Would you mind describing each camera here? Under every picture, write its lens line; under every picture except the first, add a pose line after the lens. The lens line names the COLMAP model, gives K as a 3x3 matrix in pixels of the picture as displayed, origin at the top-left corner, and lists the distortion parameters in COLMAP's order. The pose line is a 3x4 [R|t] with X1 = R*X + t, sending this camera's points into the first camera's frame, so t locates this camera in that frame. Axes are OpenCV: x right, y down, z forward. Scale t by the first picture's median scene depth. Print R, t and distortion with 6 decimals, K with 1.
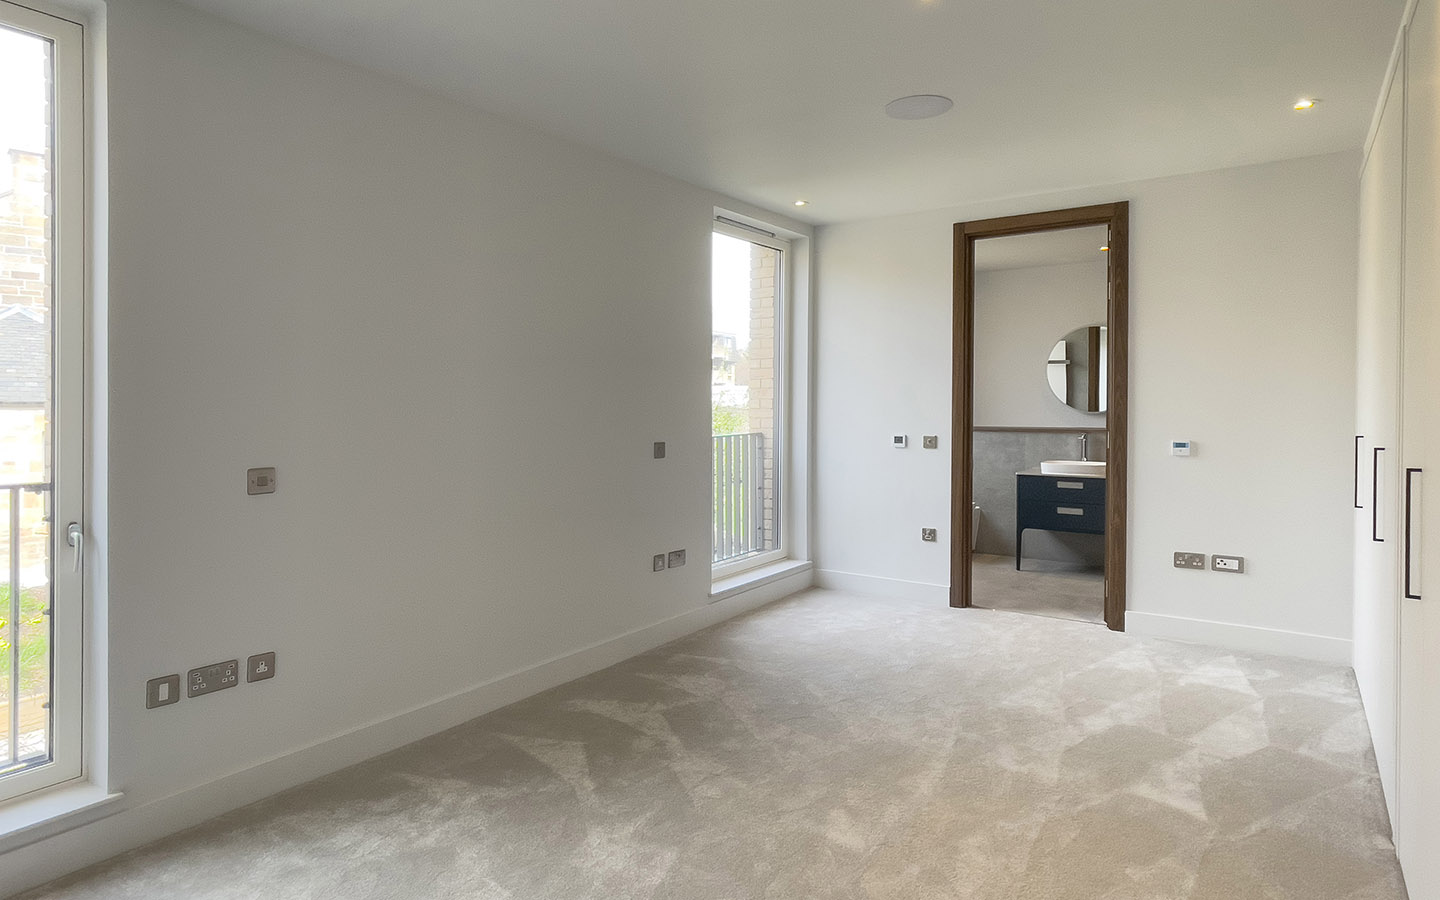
lens RADIAL K [[818.7, 0, 704.5], [0, 818.7, 403.8], [0, 0, 1]] dist [0.002012, -0.002612]
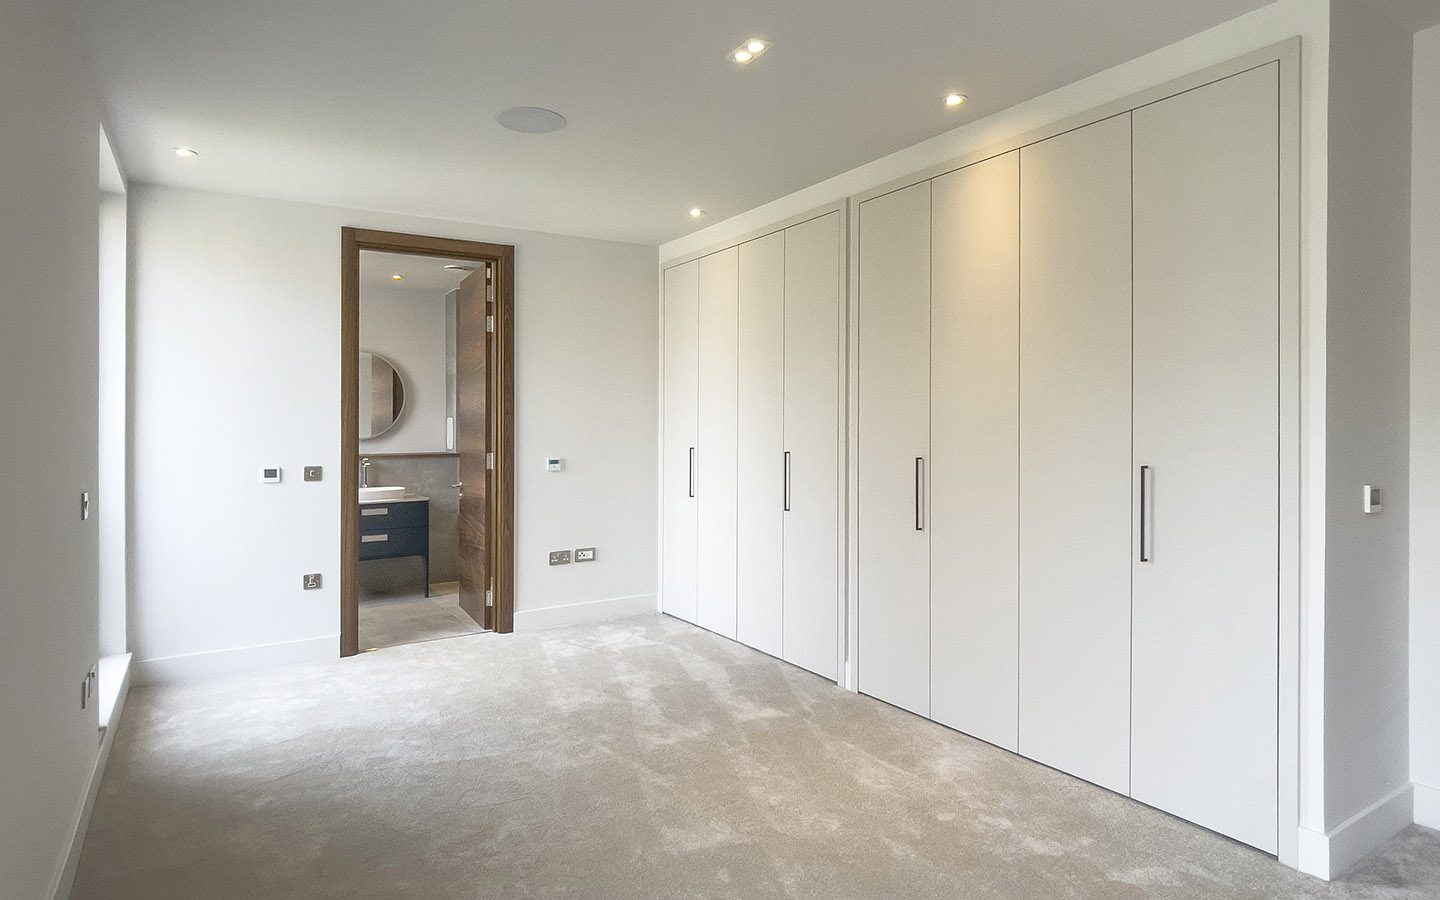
lens RADIAL K [[818.7, 0, 720.4], [0, 818.7, 438.2], [0, 0, 1]] dist [0.002012, -0.002612]
pose [[0.374282, -0.013997, 0.927209, -0.429382], [0.011595, 0.999879, 0.010413, 0.006831], [-0.927243, 0.006854, 0.374398, 0.333536]]
